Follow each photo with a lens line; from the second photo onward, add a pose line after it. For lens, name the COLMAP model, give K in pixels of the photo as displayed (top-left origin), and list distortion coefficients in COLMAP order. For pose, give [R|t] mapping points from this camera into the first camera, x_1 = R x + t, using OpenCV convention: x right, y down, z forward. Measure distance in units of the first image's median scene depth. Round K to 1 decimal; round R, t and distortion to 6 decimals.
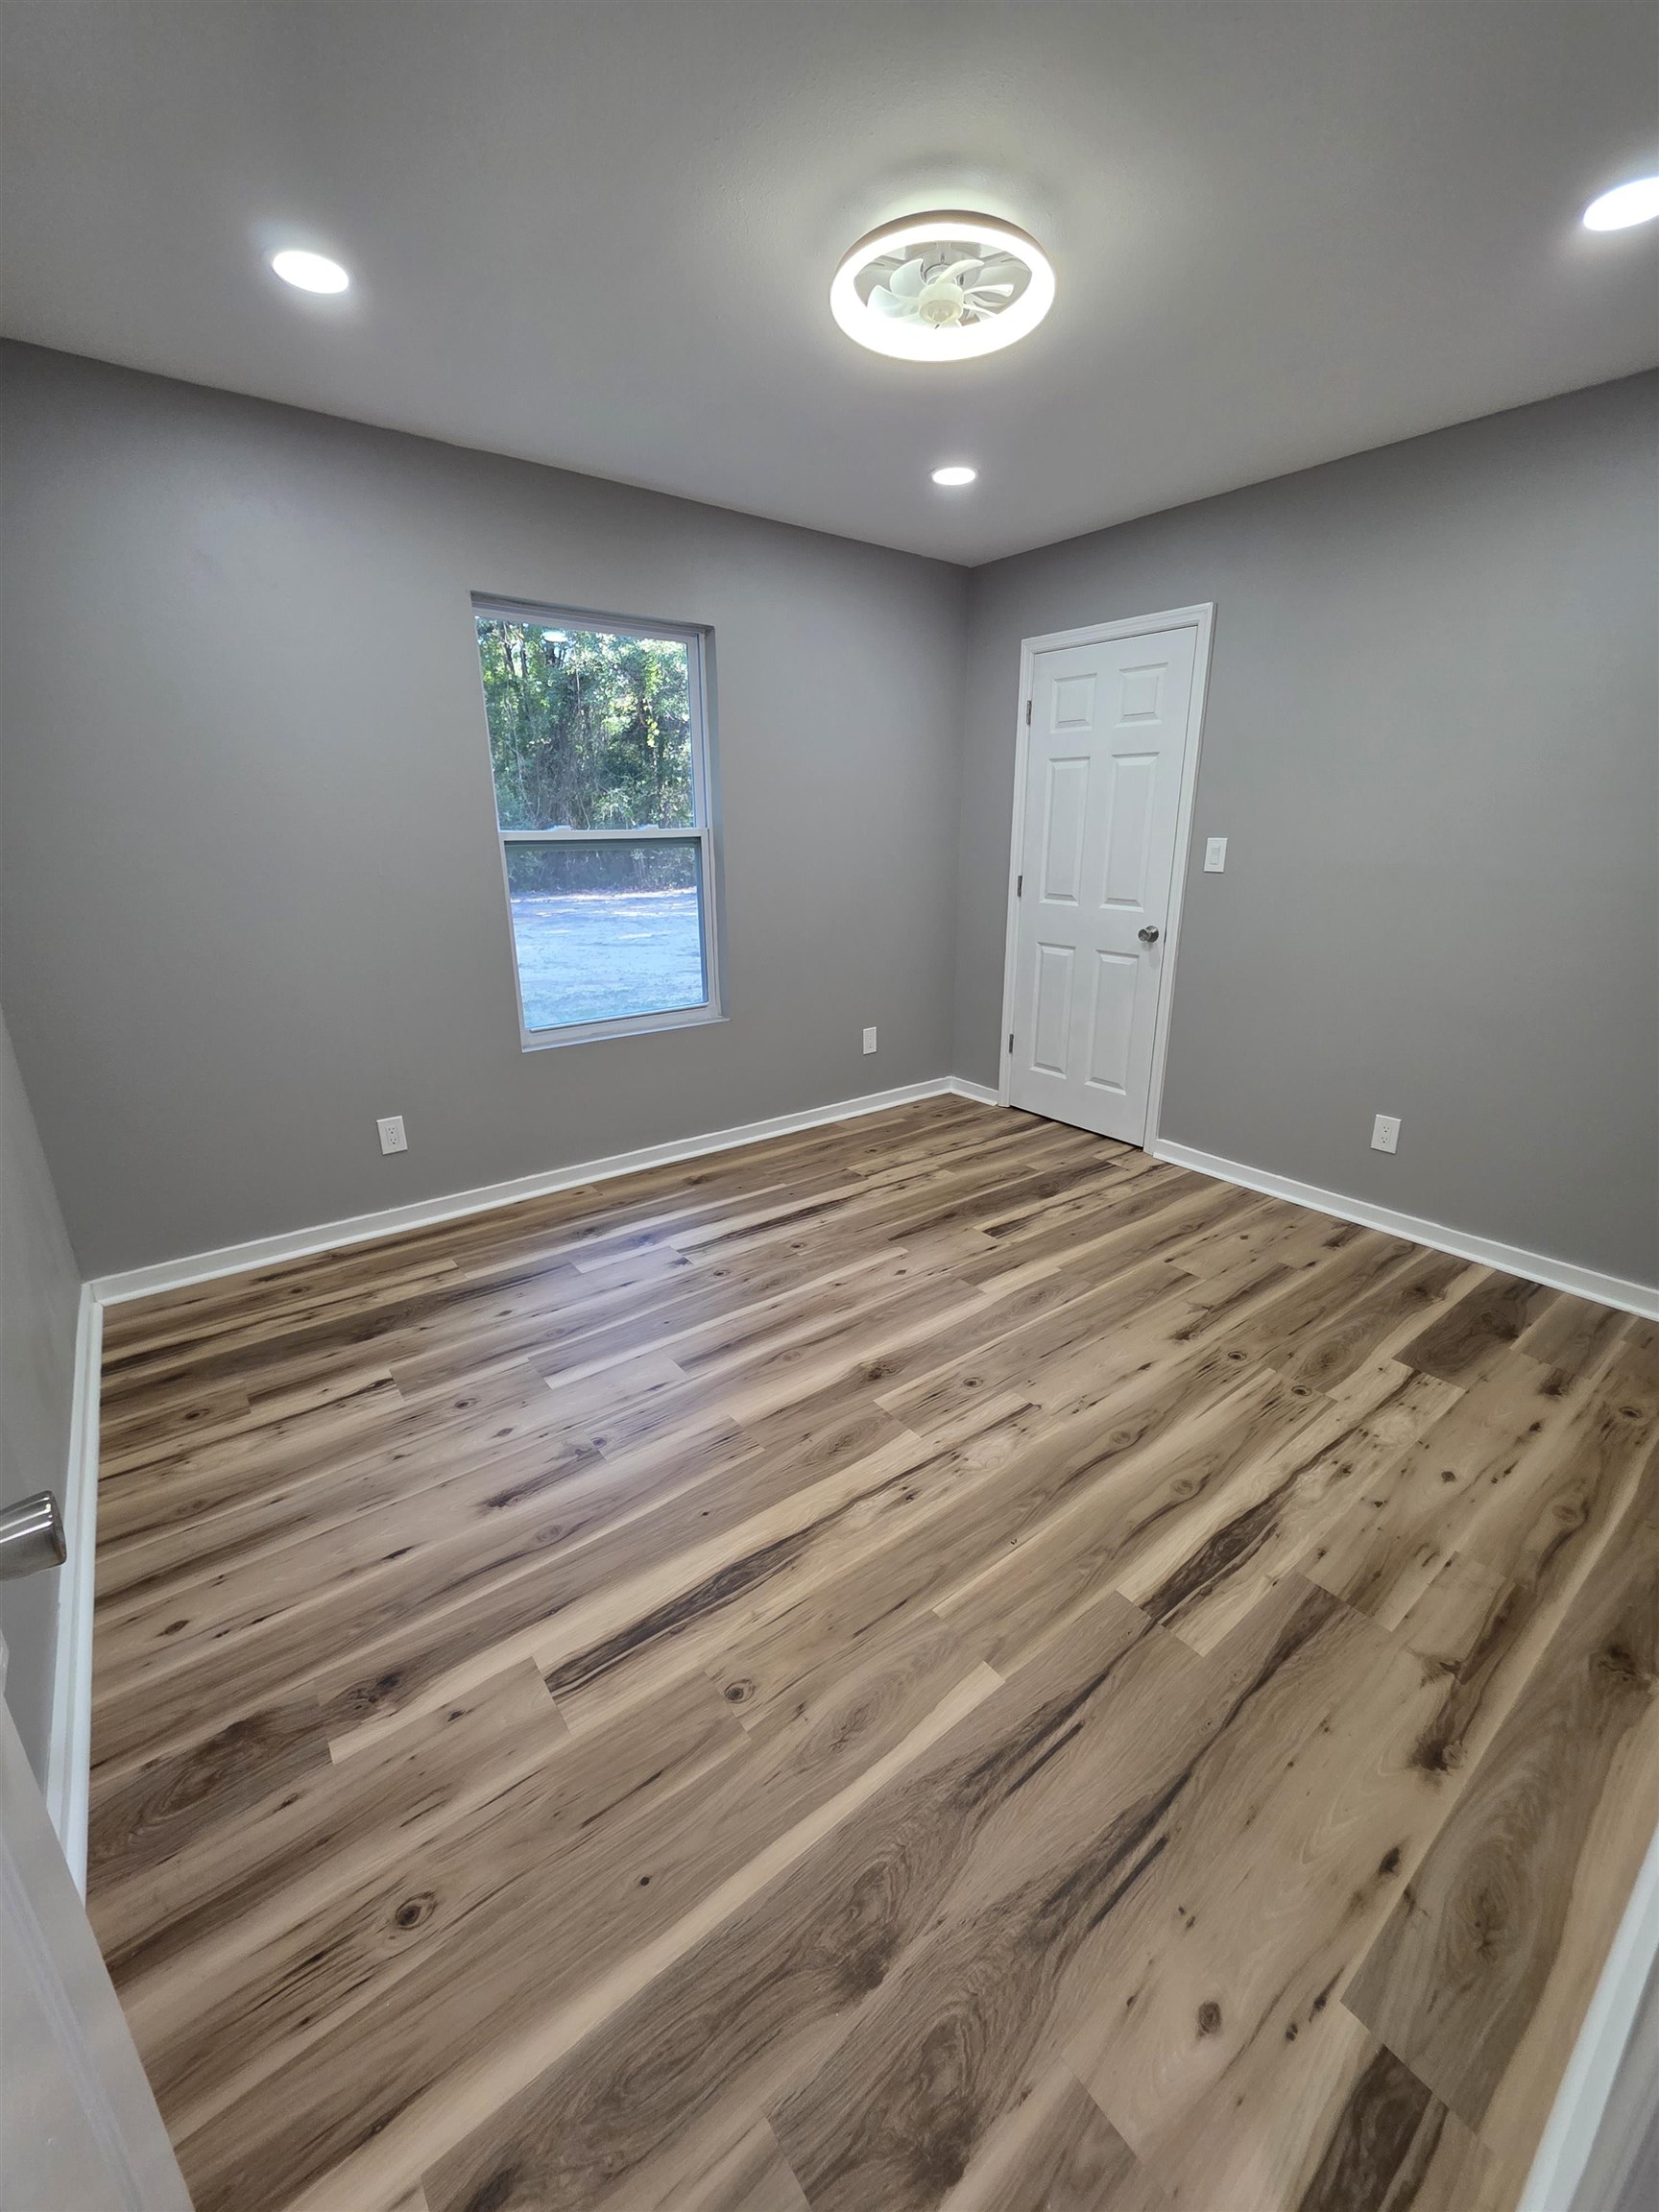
lens RADIAL K [[892.6, 0, 845.5], [0, 892.6, 1099.2], [0, 0, 1]] dist [0.002091, -0.000185]
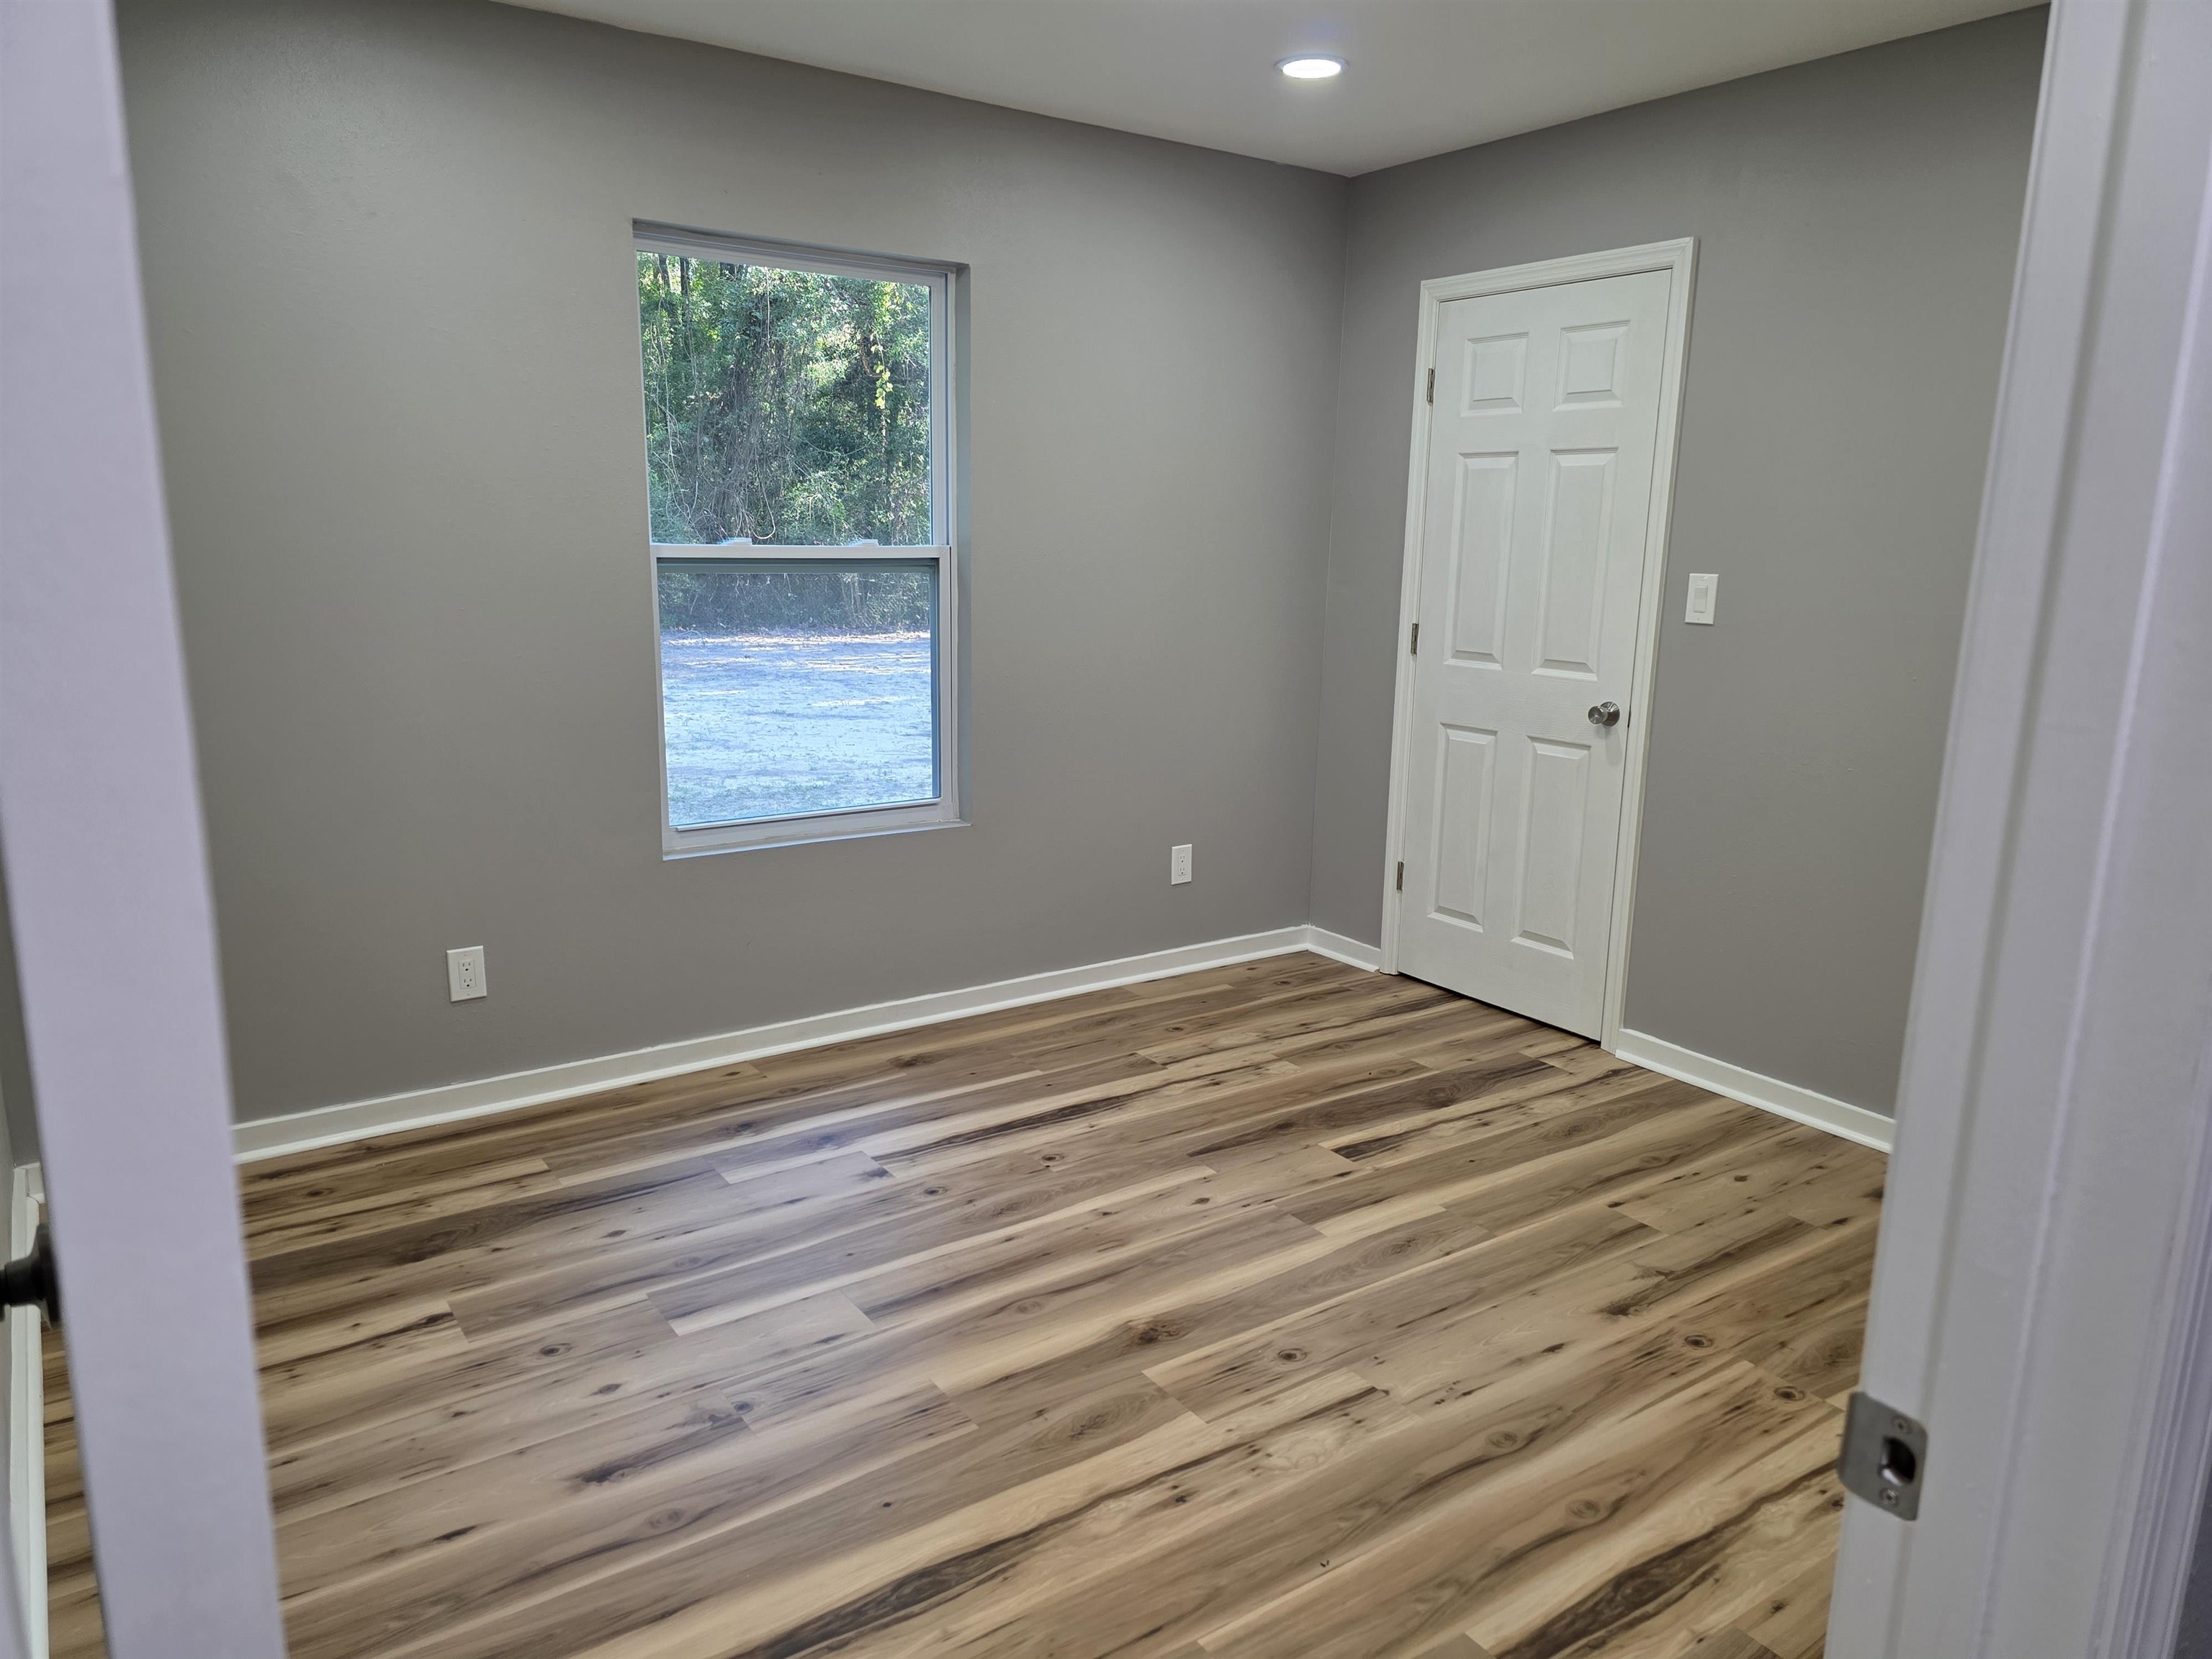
lens RADIAL K [[1488.0, 0, 1106.0], [0, 1488.0, 829.5], [0, 0, 1]] dist [0.076689, -0.068043]
pose [[0.998355, 0.029656, -0.049072, 0.036399], [-0.034510, 0.994266, -0.101211, 0.032075], [0.045789, 0.102738, 0.993654, -0.142981]]
